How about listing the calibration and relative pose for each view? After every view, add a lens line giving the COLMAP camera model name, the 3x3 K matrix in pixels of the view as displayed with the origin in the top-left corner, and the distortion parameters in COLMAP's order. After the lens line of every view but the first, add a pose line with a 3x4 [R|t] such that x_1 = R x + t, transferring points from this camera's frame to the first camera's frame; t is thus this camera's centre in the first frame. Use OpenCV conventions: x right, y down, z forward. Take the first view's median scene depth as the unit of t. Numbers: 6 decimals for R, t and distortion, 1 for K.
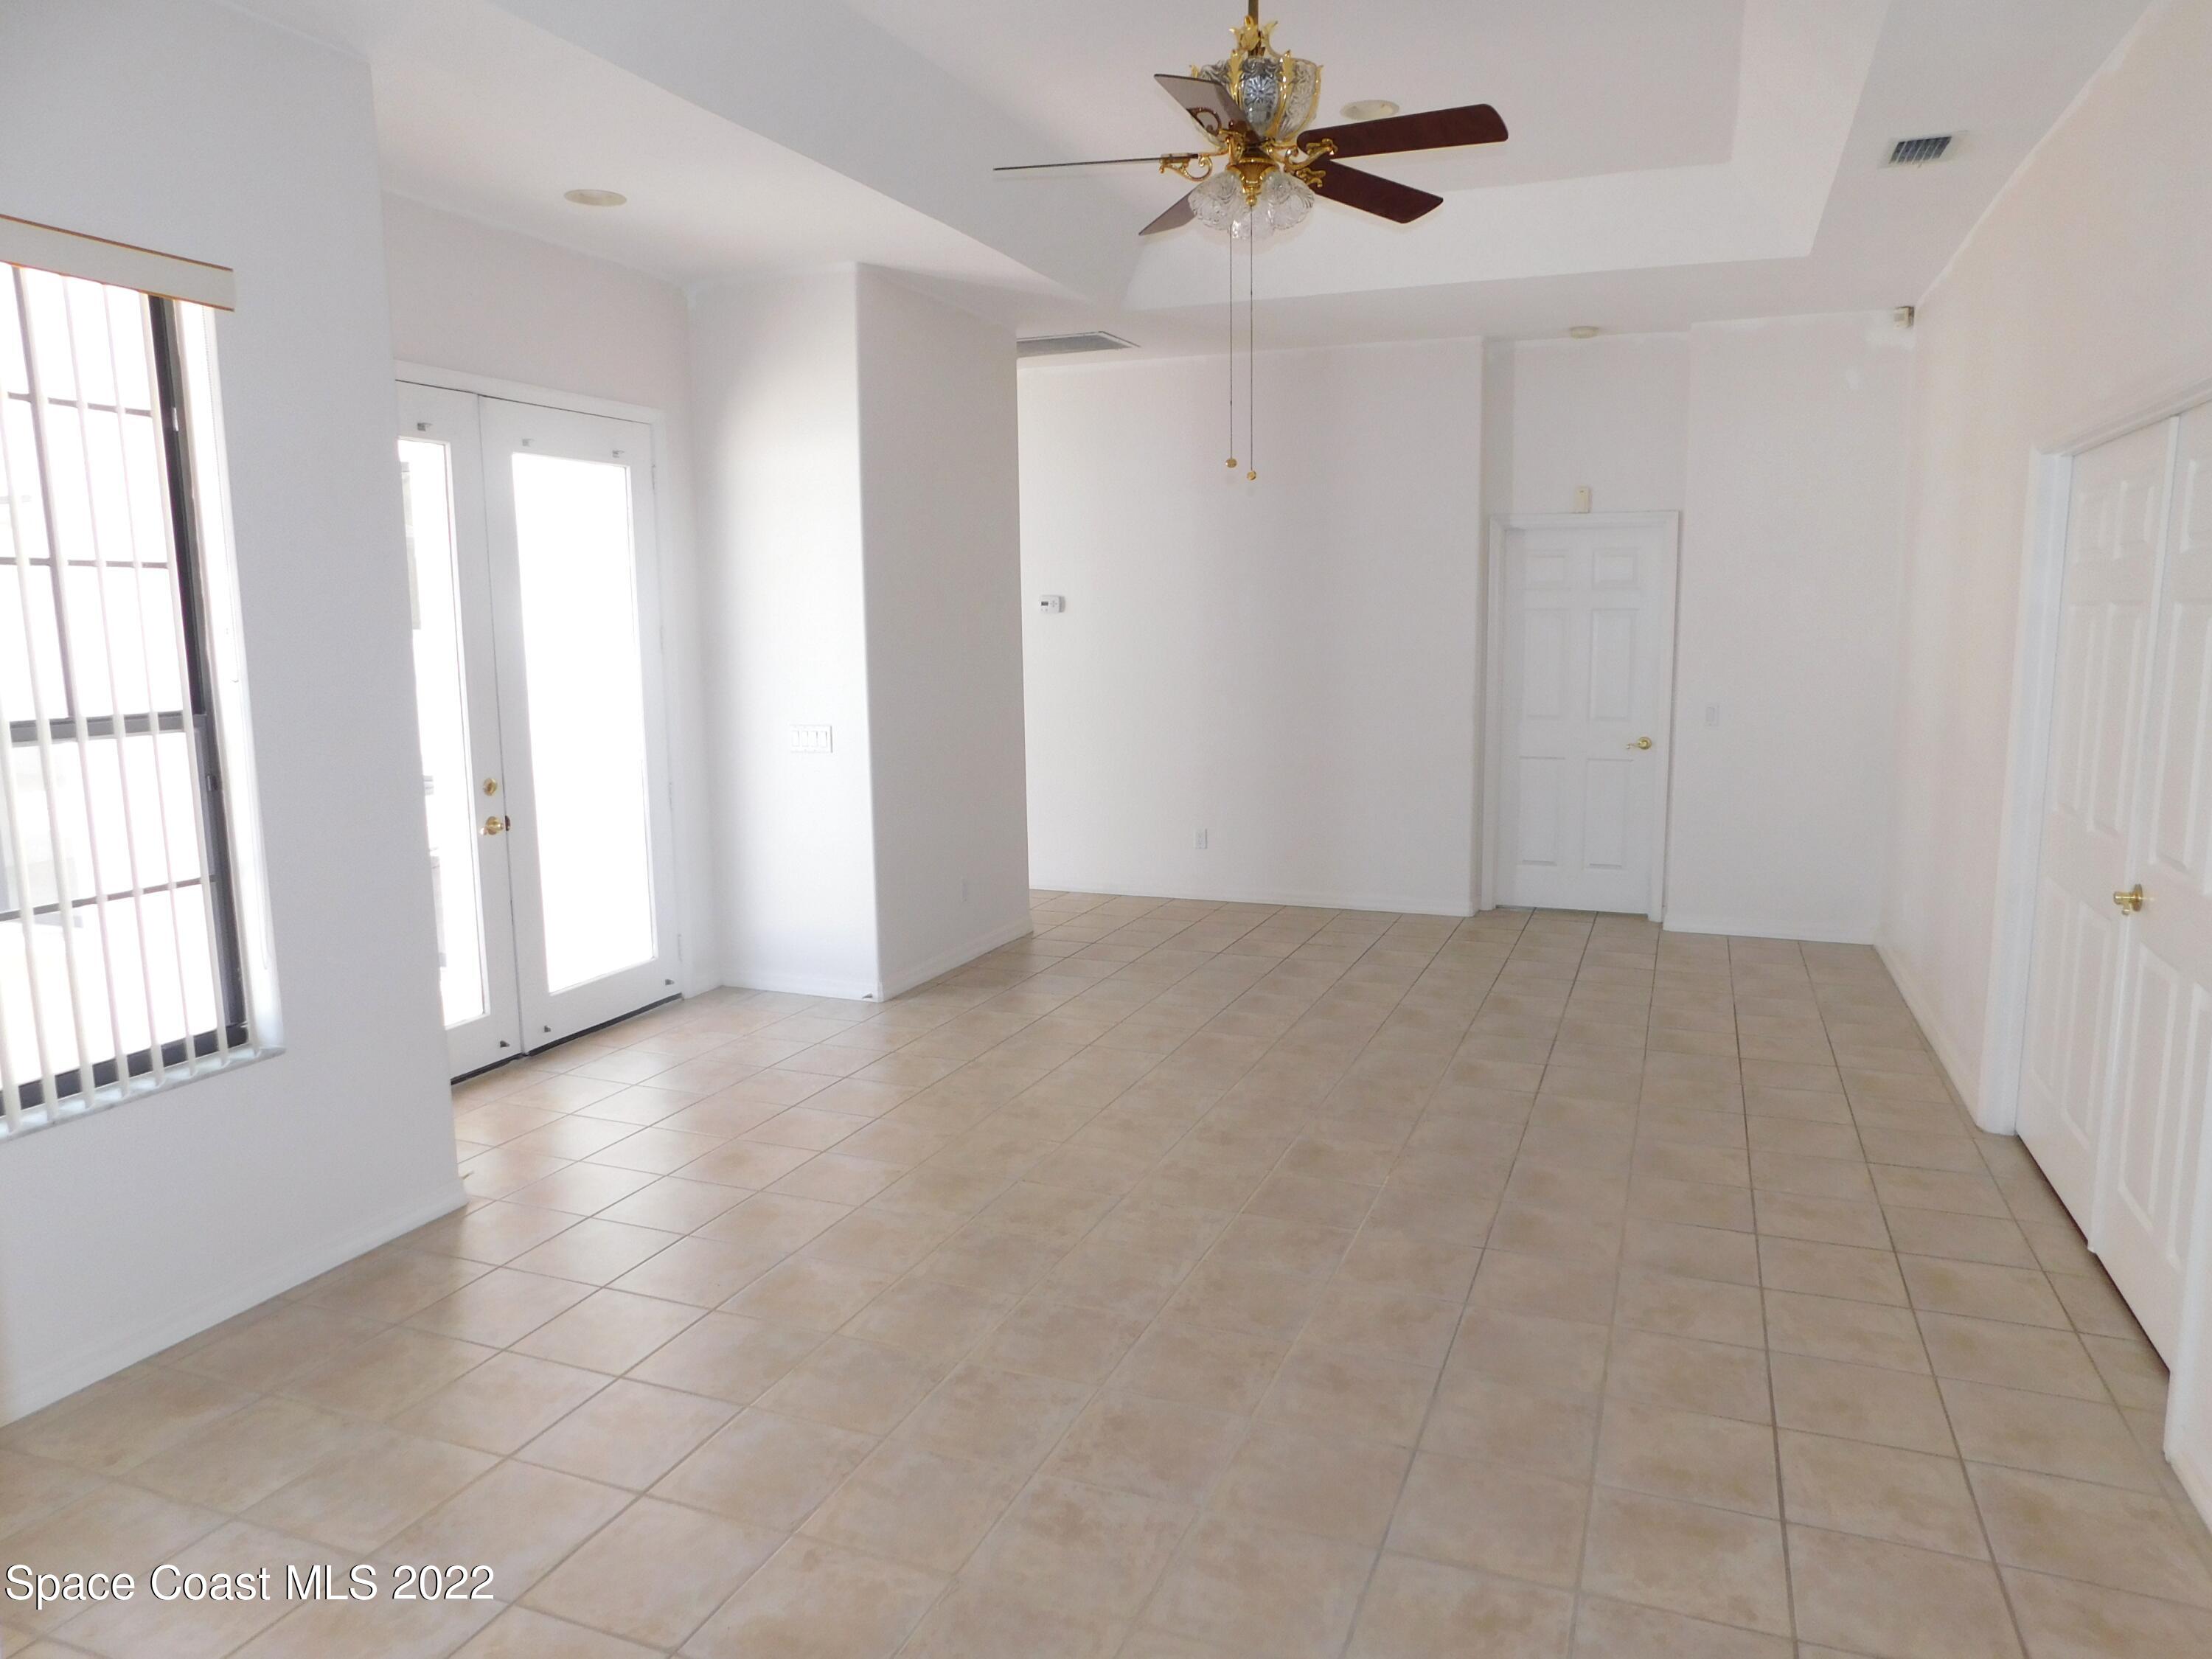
lens RADIAL K [[1461.5, 0, 1100.8], [0, 1461.5, 847.6], [0, 0, 1]] dist [-0.060486, 0.028536]
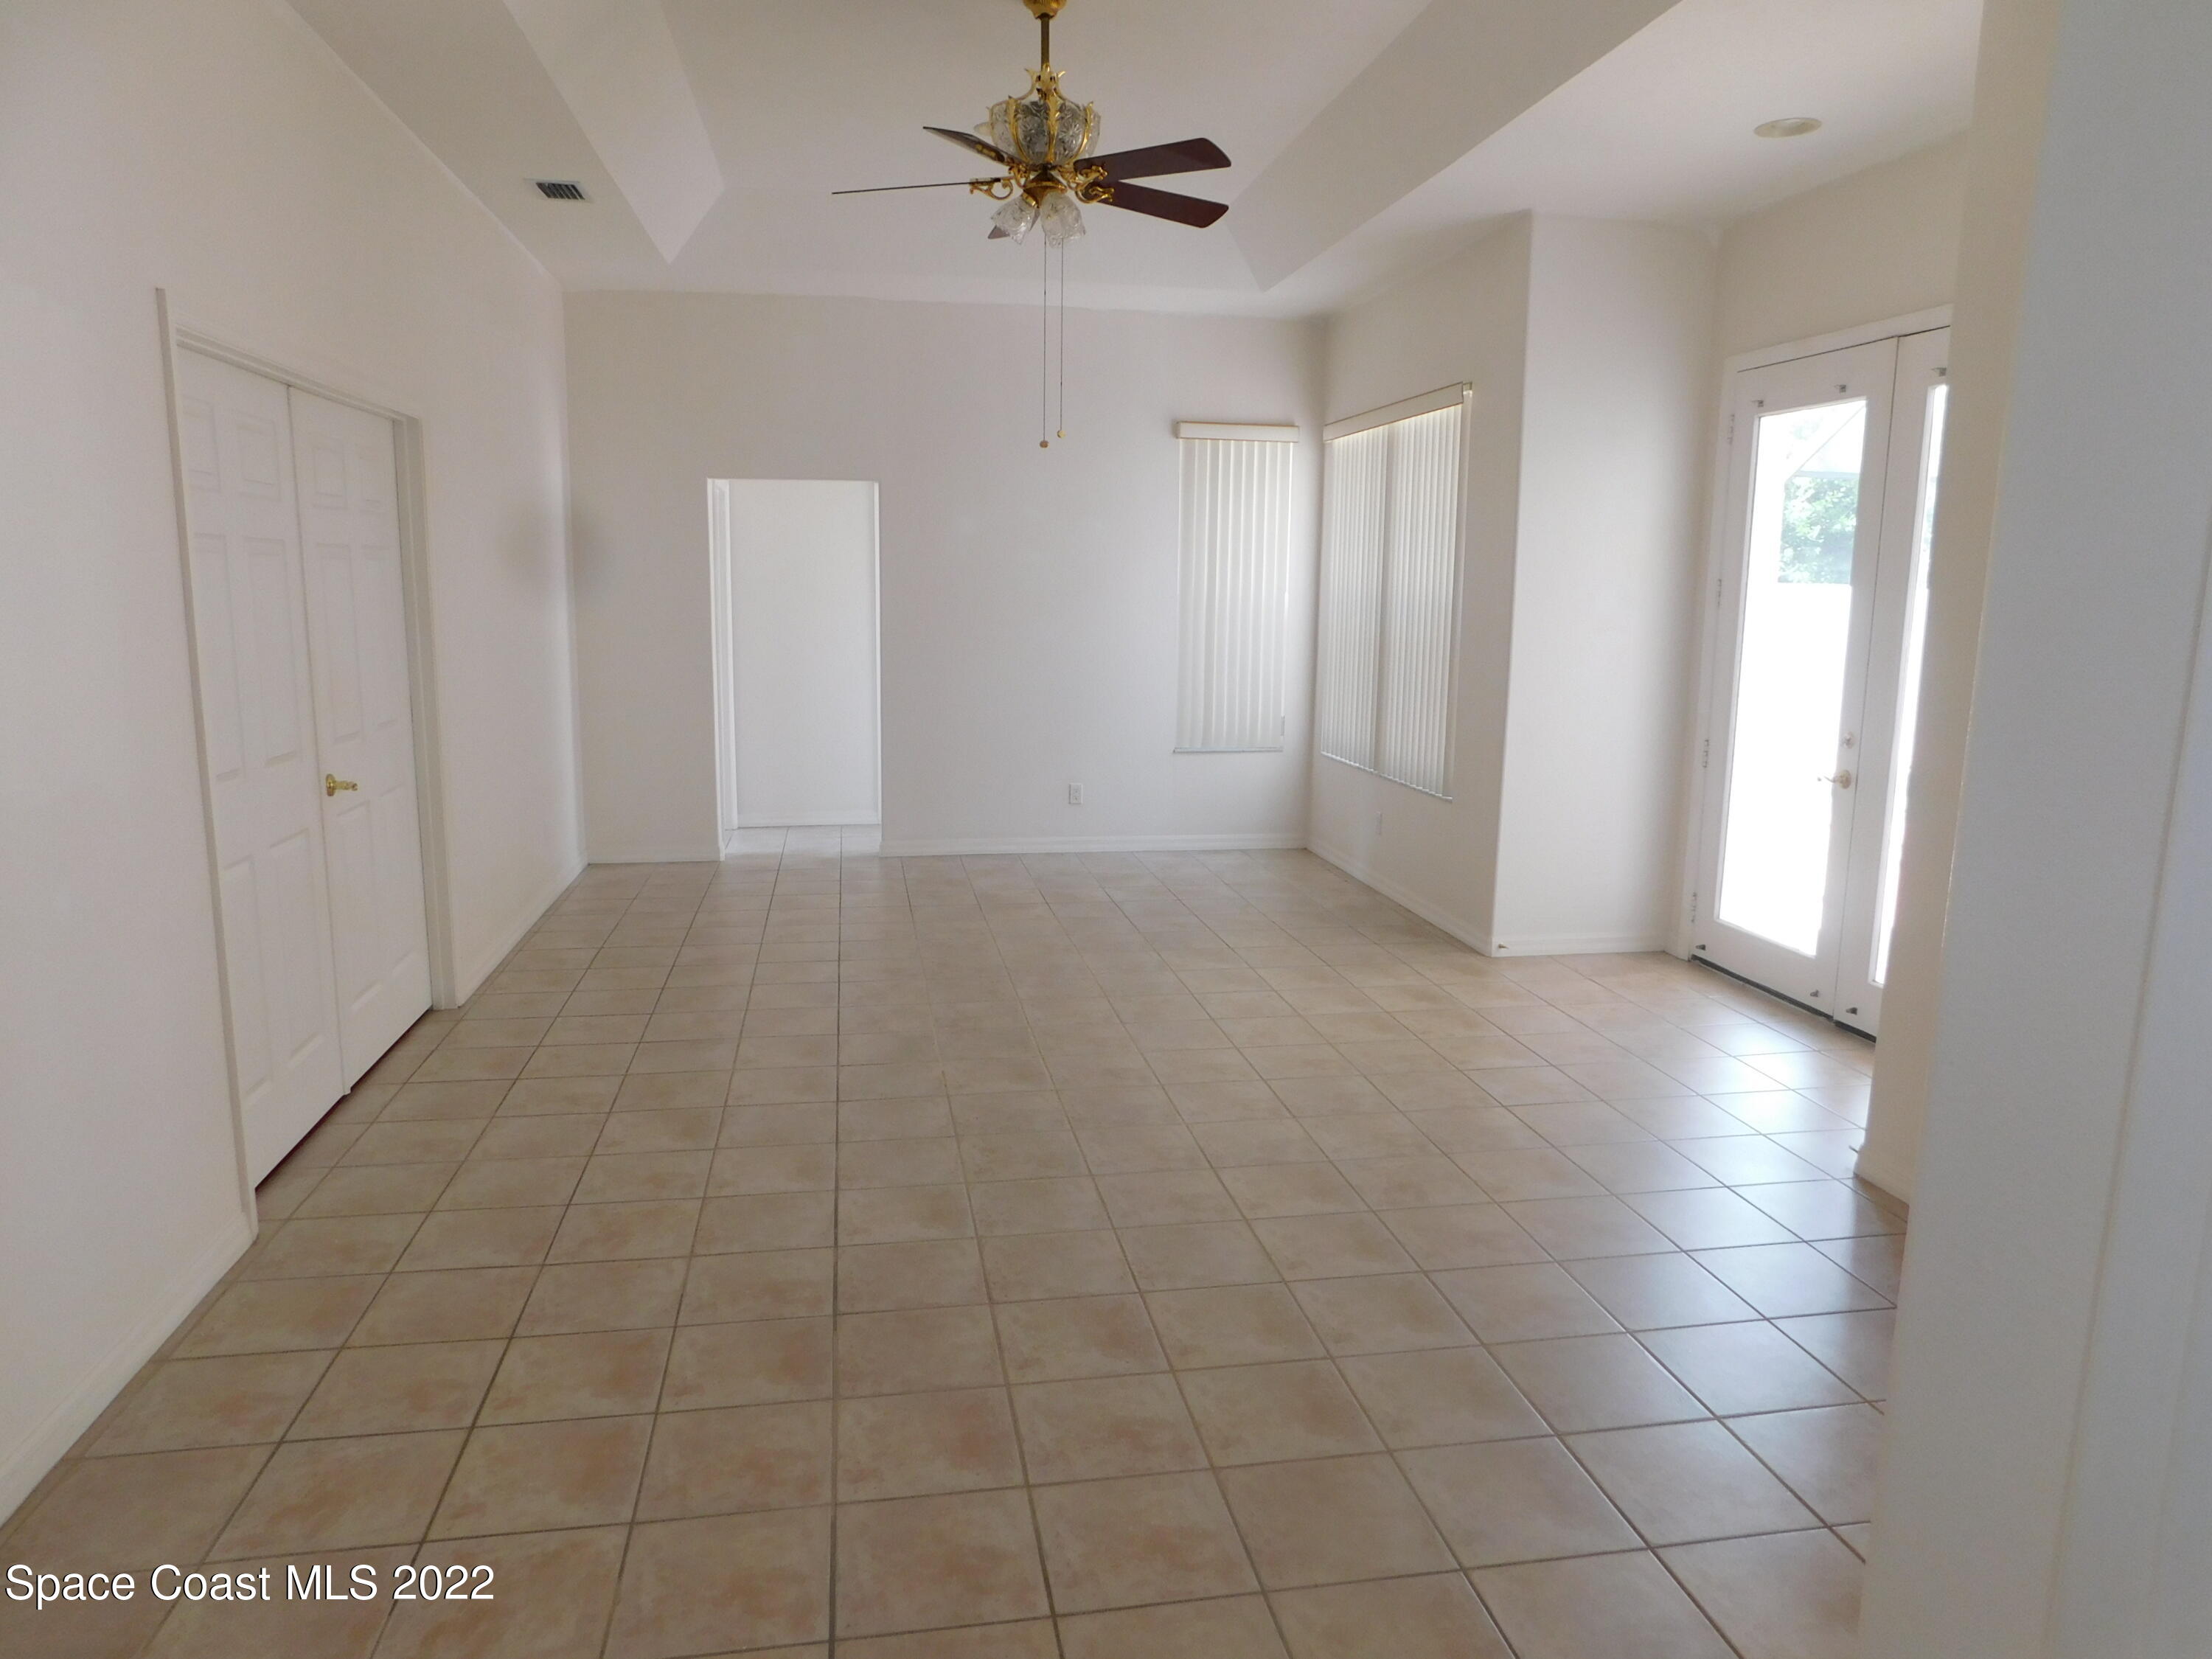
lens RADIAL K [[1461.5, 0, 1098.4], [0, 1461.5, 821.8], [0, 0, 1]] dist [-0.060486, 0.028536]
pose [[-0.850629, 0.082862, -0.519195, 0.562410], [-0.087735, 0.951285, 0.295565, -0.247687], [0.518394, 0.296968, -0.801921, 1.623036]]
